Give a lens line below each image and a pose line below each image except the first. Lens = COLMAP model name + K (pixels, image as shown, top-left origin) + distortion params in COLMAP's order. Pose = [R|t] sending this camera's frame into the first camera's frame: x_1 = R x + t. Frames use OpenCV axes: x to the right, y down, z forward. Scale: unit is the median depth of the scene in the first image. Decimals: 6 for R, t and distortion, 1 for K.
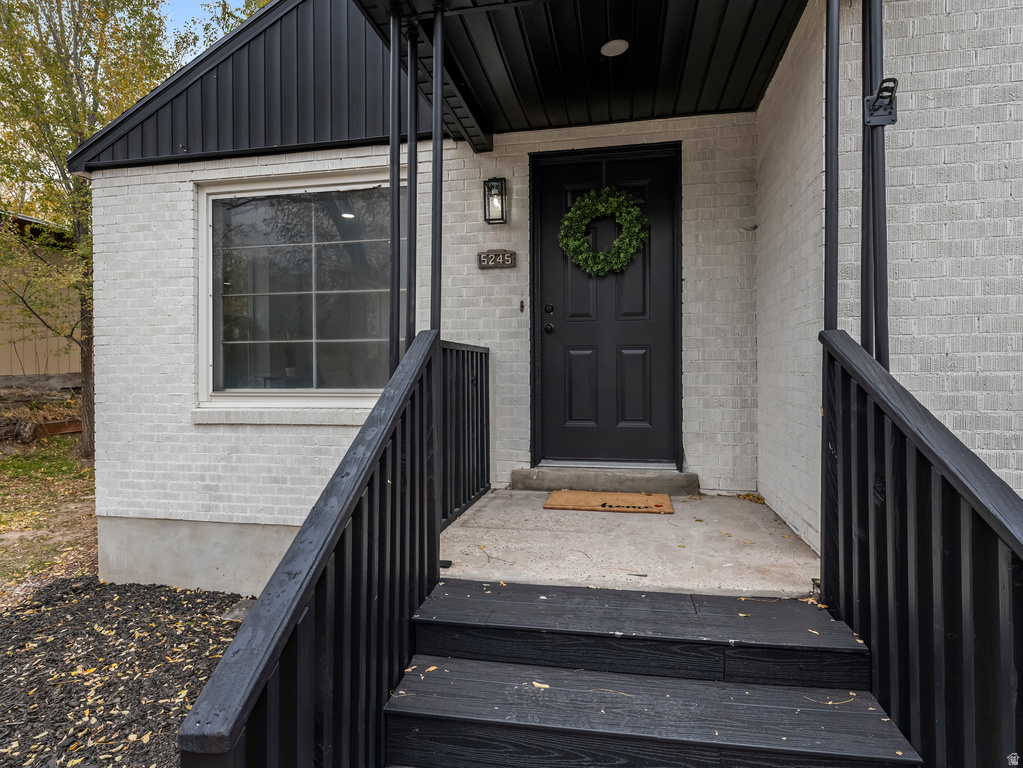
lens RADIAL K [[577.0, 0, 508.5], [0, 577.0, 373.8], [0, 0, 1]] dist [-0.000347, -0.002077]
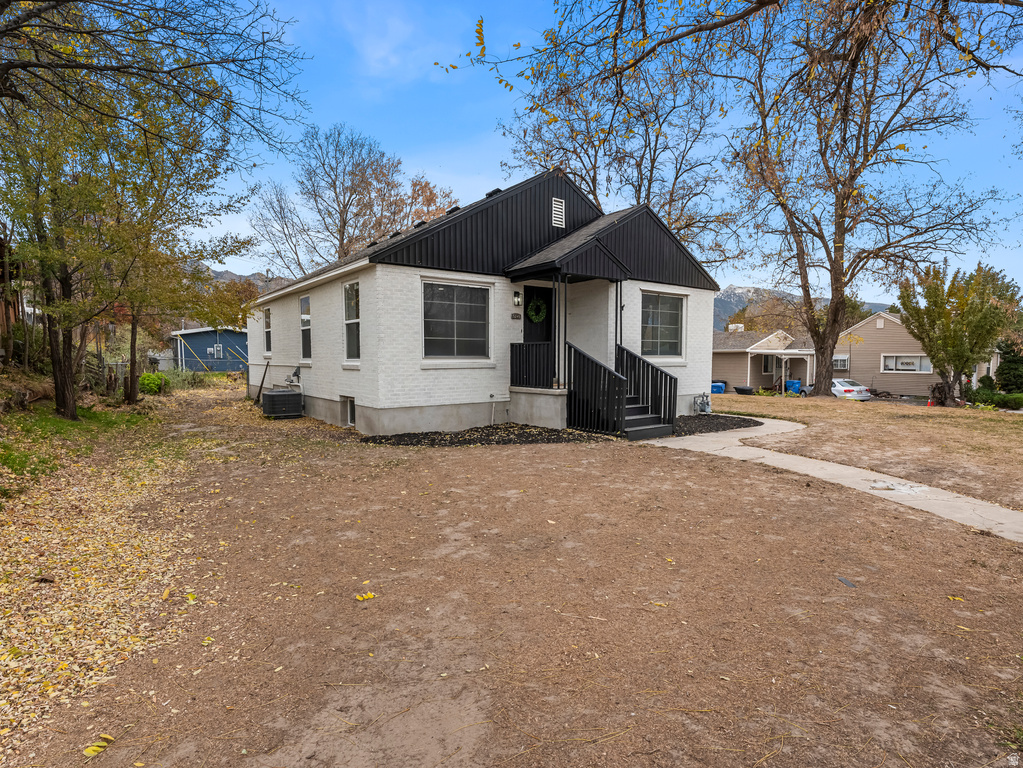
lens RADIAL K [[545.7, 0, 515.9], [0, 545.7, 397.0], [0, 0, 1]] dist [-0.000365, -0.000715]
pose [[0.657262, -0.050500, 0.751968, -2.257561], [0.000932, 0.997806, 0.066195, 0.052516], [-0.753661, -0.042806, 0.655868, -1.006468]]
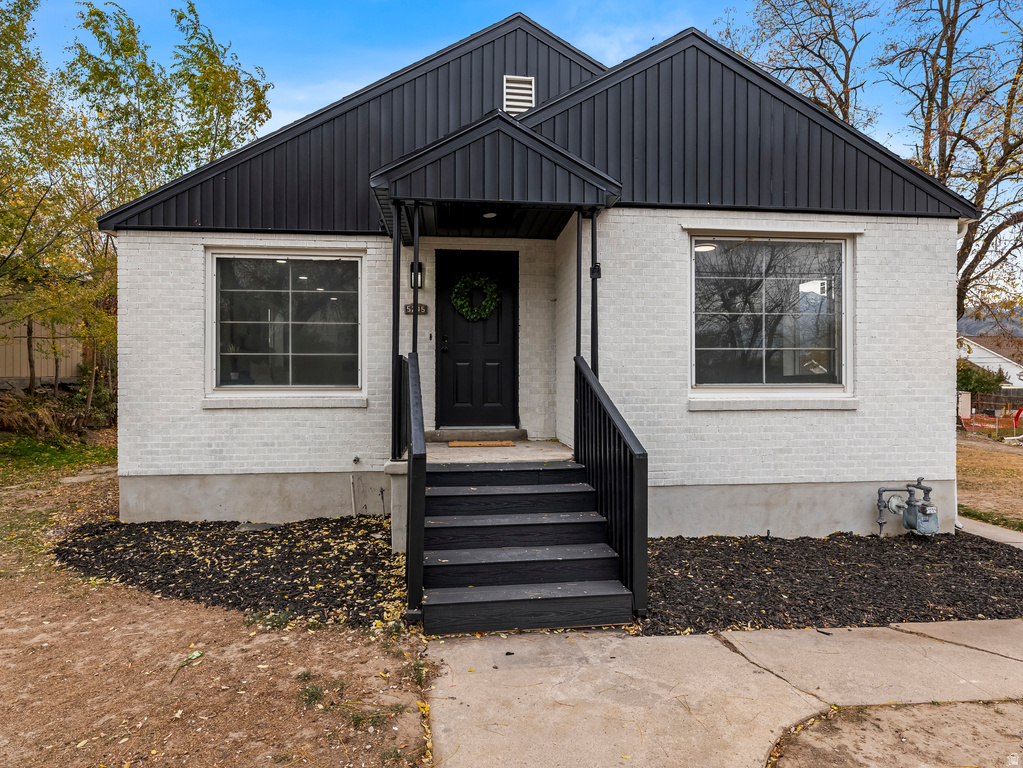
lens RADIAL K [[577.0, 0, 511.1], [0, 577.0, 384.0], [0, 0, 1]] dist [-0.000347, -0.002077]
pose [[0.954504, 0.003755, 0.298176, -0.247072], [-0.002328, 0.999984, -0.005140, 0.031079], [-0.298191, 0.004212, 0.954497, -0.685062]]
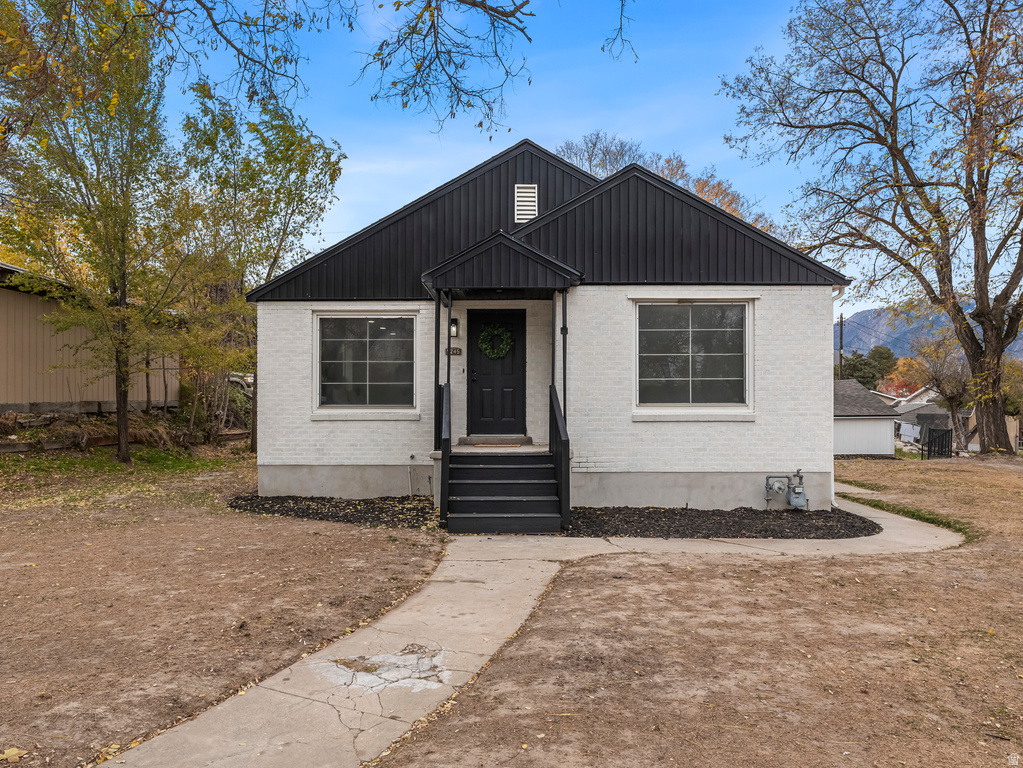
lens RADIAL K [[687.8, 0, 512.1], [0, 687.8, 411.1], [0, 0, 1]] dist [-0.002669, -0.003157]
pose [[0.982346, 0.004986, 0.187005, -0.301999], [-0.004161, 0.999980, -0.004805, 0.064034], [-0.187026, 0.003942, 0.982347, -1.808302]]
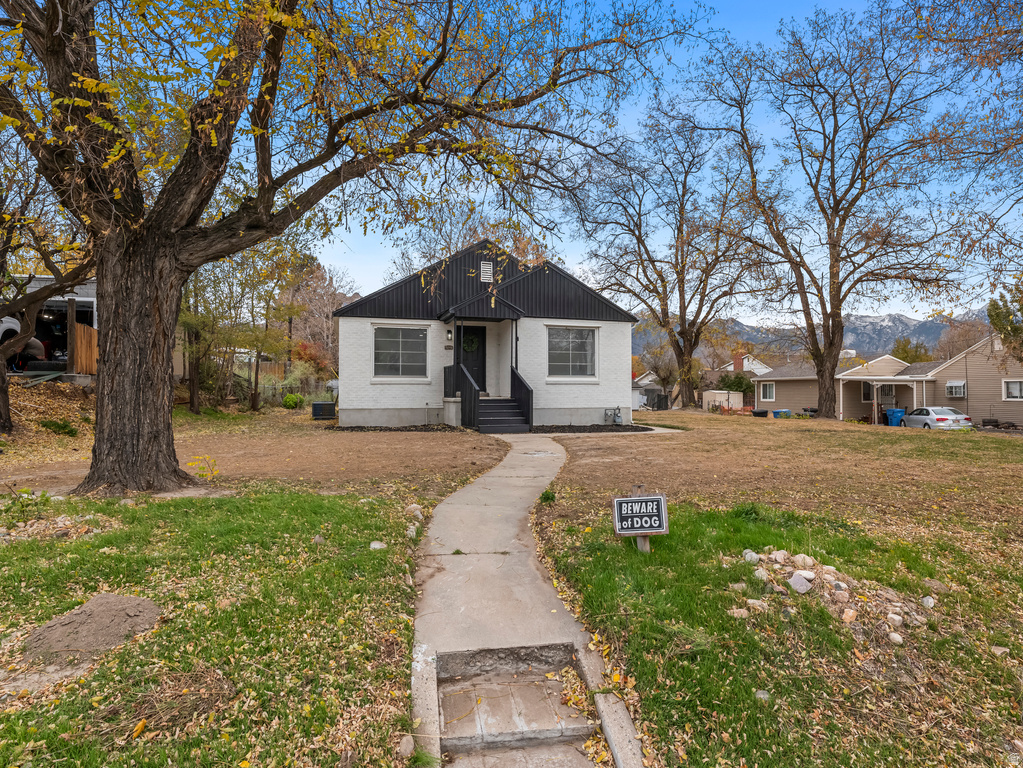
lens RADIAL K [[545.7, 0, 507.7], [0, 545.7, 380.5], [0, 0, 1]] dist [-0.000365, -0.000715]
pose [[0.879917, 0.014196, 0.474915, -1.583082], [-0.001965, 0.999654, -0.026241, 0.169584], [-0.475123, 0.022157, 0.879641, -2.894137]]
